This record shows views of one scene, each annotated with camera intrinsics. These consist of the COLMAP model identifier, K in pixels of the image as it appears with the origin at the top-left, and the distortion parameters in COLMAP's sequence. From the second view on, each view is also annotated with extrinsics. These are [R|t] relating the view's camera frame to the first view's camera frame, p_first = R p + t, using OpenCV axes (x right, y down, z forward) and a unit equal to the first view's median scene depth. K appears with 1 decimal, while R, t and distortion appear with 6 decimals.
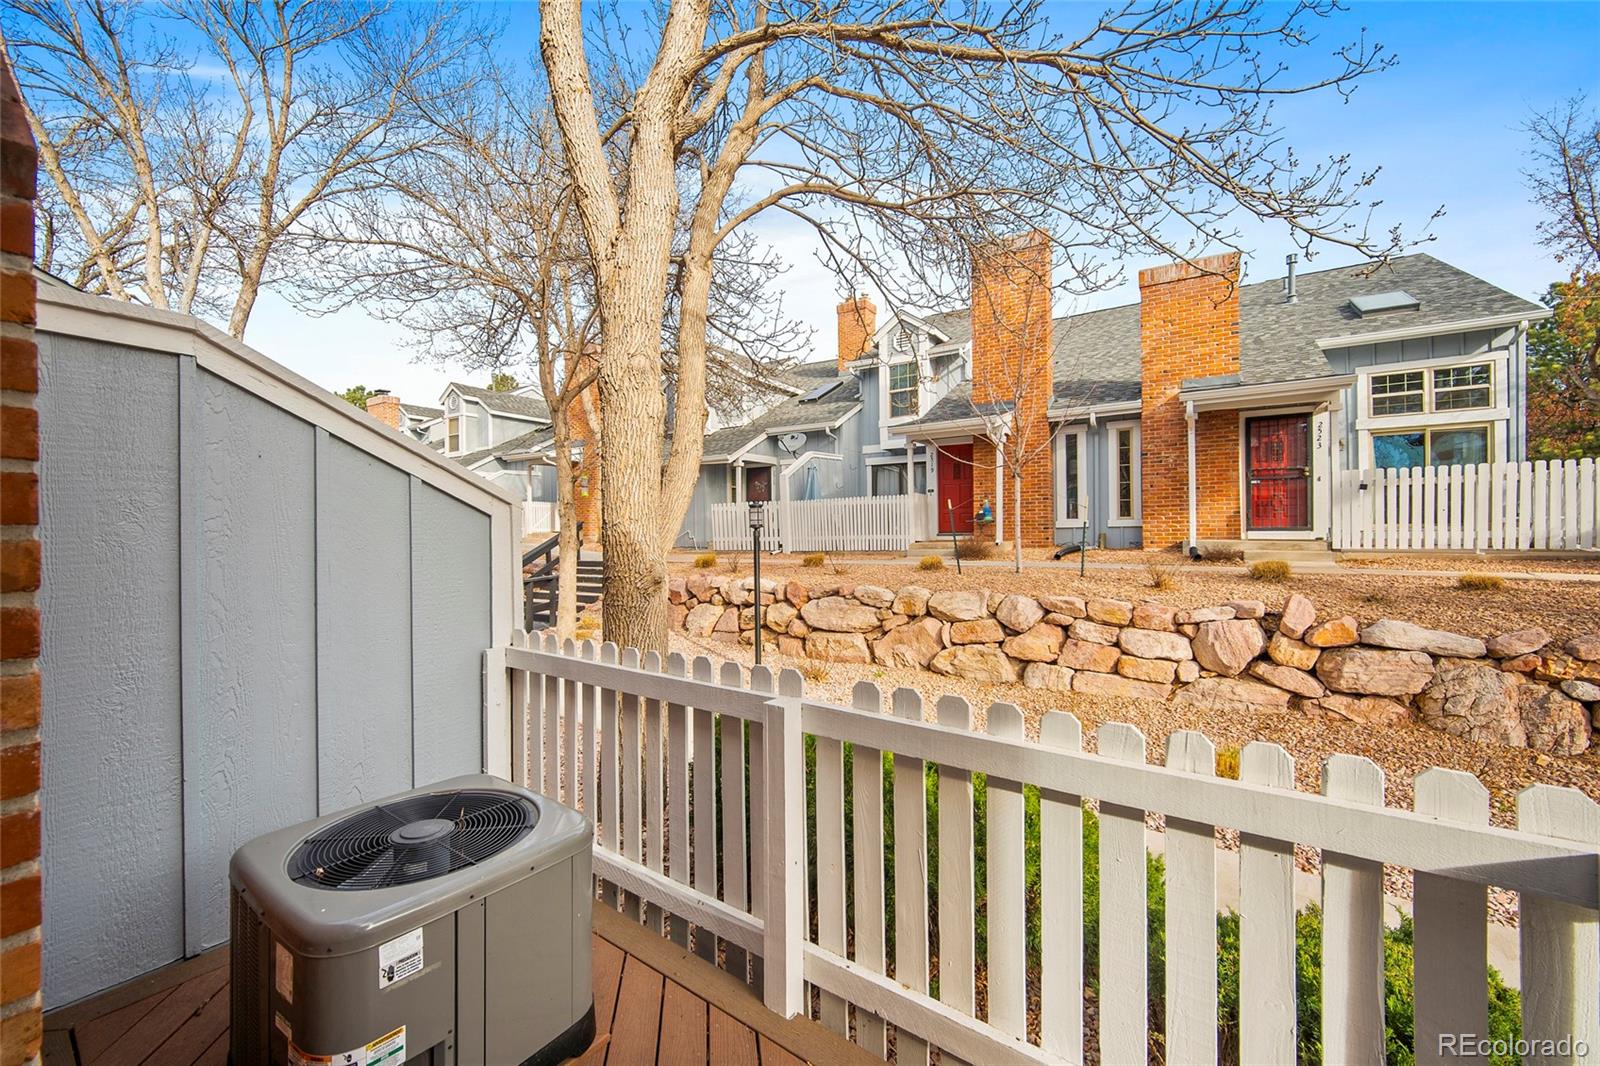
lens RADIAL K [[638.6, 0, 794.2], [0, 638.6, 531.6], [0, 0, 1]] dist [-0.001697, 0.000230]
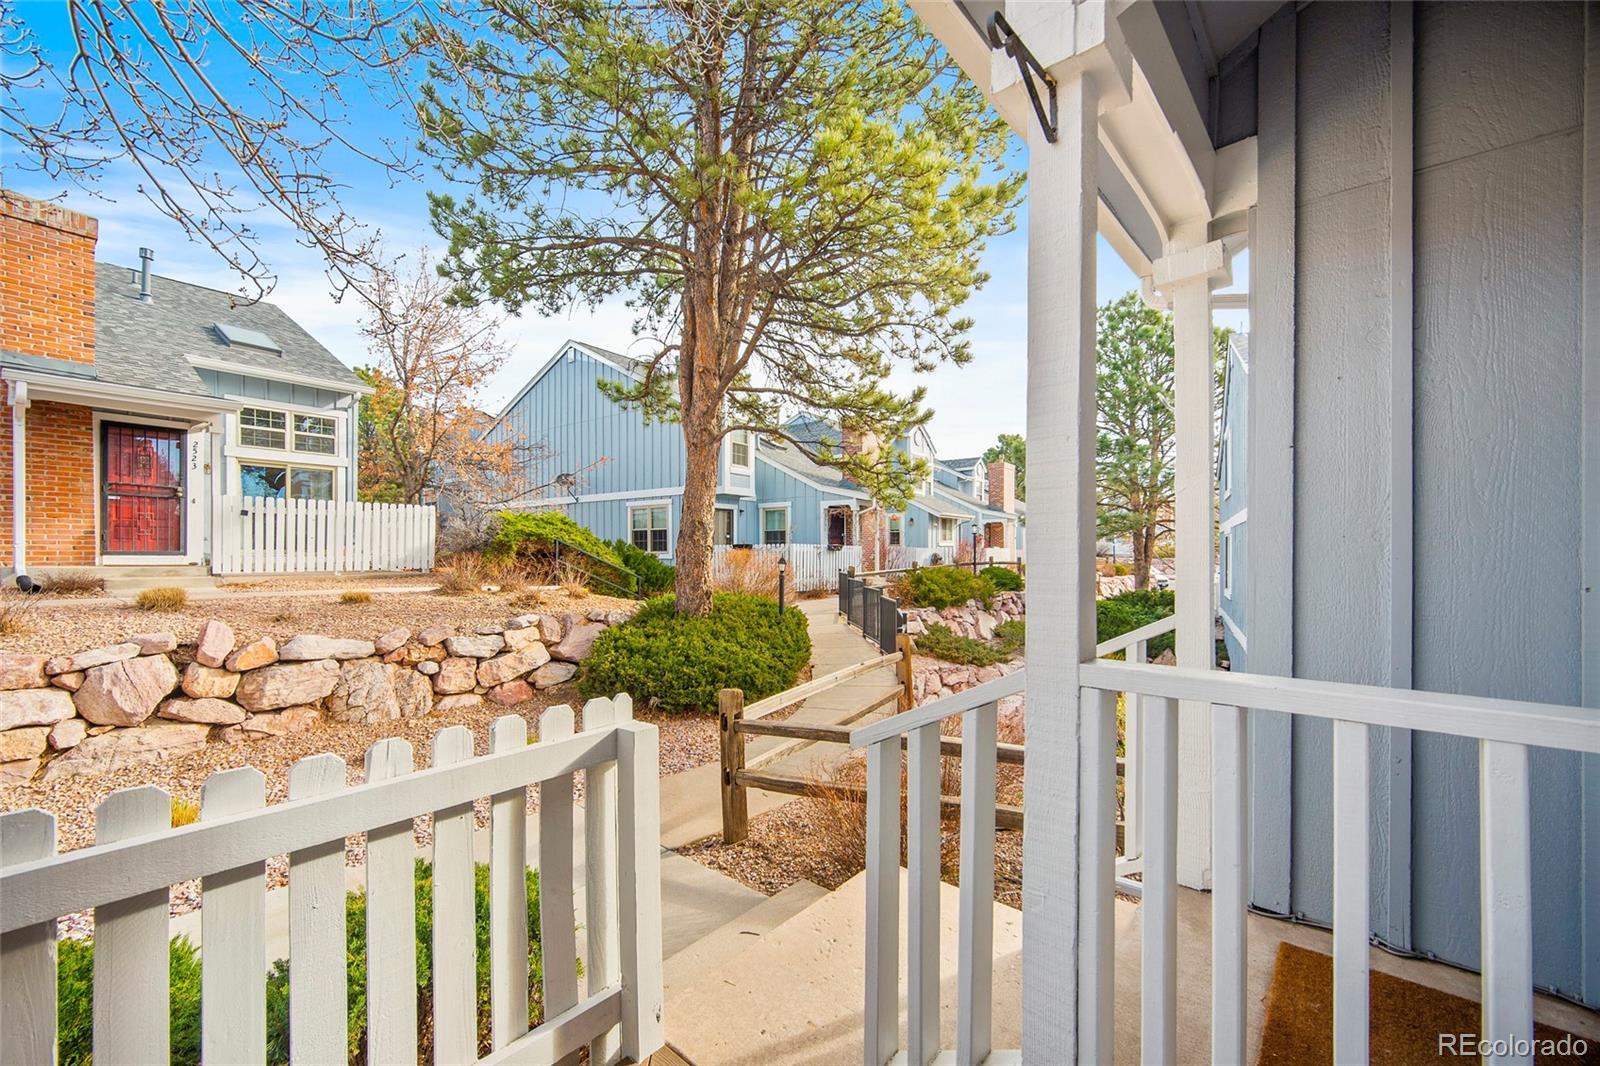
lens RADIAL K [[638.6, 0, 785.4], [0, 638.6, 552.4], [0, 0, 1]] dist [-0.001697, 0.000230]
pose [[0.082442, 0.011430, 0.996530, -0.088706], [-0.002568, 0.999933, -0.011257, 0.004267], [-0.996593, -0.001631, 0.082466, 0.064428]]
